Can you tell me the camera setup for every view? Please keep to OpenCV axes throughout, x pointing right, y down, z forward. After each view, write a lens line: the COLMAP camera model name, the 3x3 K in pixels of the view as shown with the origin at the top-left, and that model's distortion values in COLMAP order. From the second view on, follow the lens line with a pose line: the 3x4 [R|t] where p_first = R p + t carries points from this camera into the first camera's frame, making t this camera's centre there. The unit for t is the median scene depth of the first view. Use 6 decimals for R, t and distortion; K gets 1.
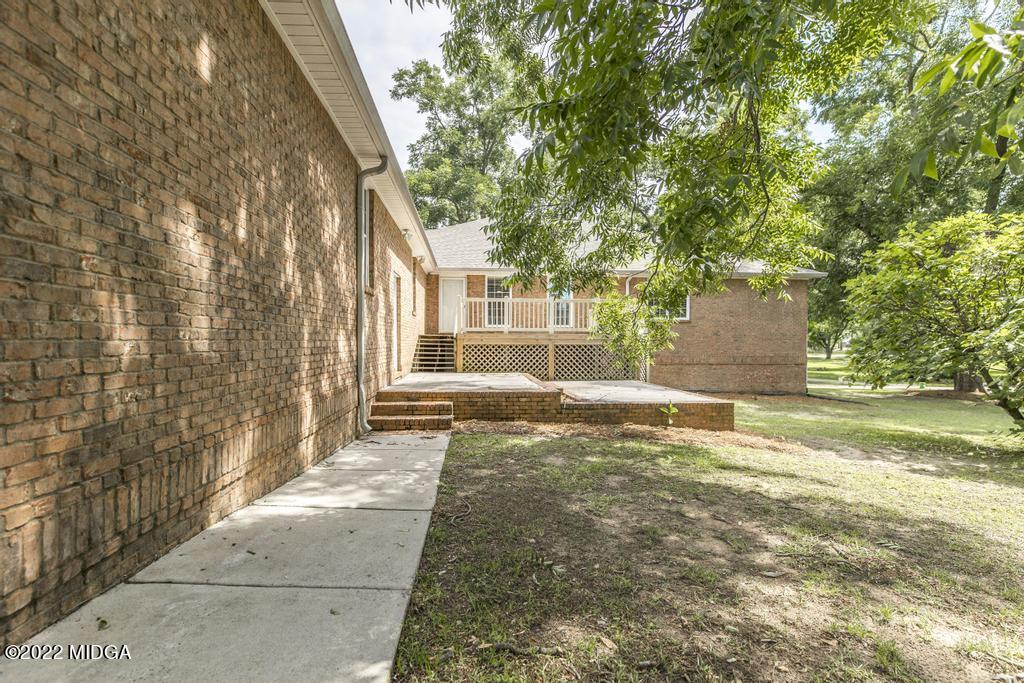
lens RADIAL K [[497.2, 0, 513.7], [0, 497.2, 344.2], [0, 0, 1]] dist [-0.001554, -0.000220]
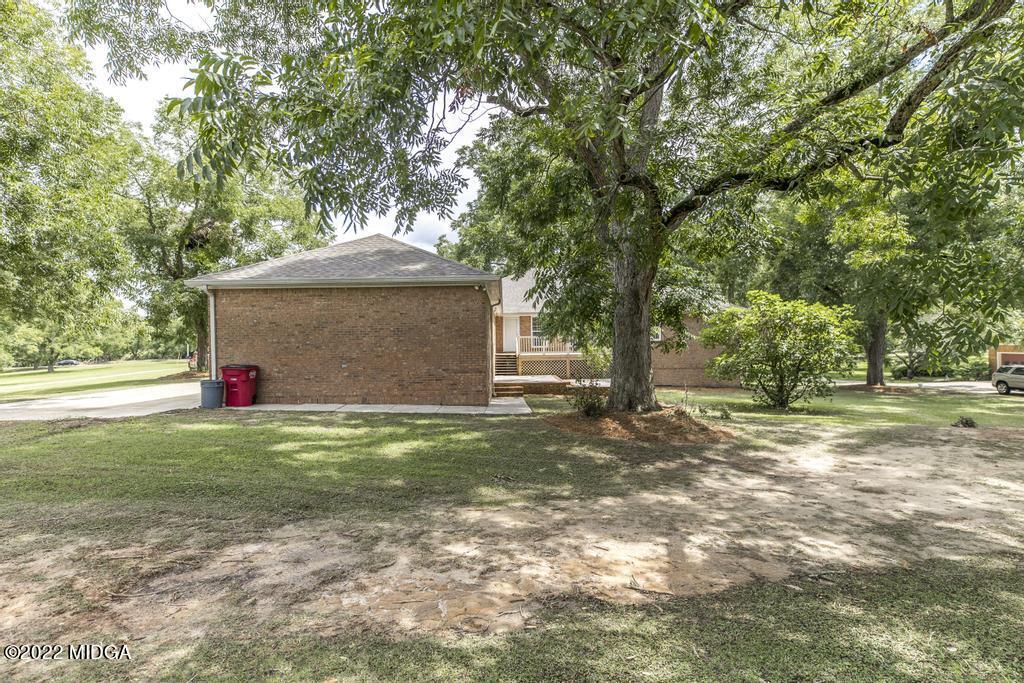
lens RADIAL K [[497.2, 0, 509.7], [0, 497.2, 344.8], [0, 0, 1]] dist [-0.001554, -0.000220]
pose [[0.996049, -0.014094, -0.087684, 0.020767], [0.013730, 0.999894, -0.004755, -0.050145], [0.087742, 0.003532, 0.996137, -0.888515]]
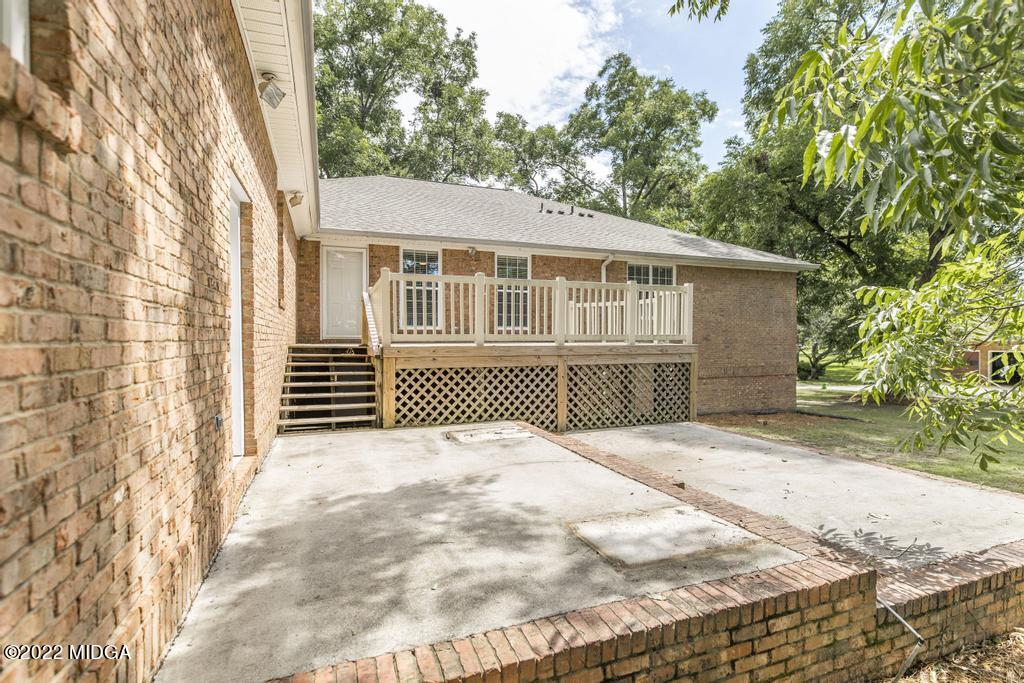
lens RADIAL K [[497.2, 0, 519.7], [0, 497.2, 339.9], [0, 0, 1]] dist [-0.001554, -0.000220]
pose [[0.961115, -0.005248, 0.276097, -0.117272], [0.006829, 0.999965, -0.004763, -0.024317], [-0.276062, 0.006463, 0.961118, 0.496640]]
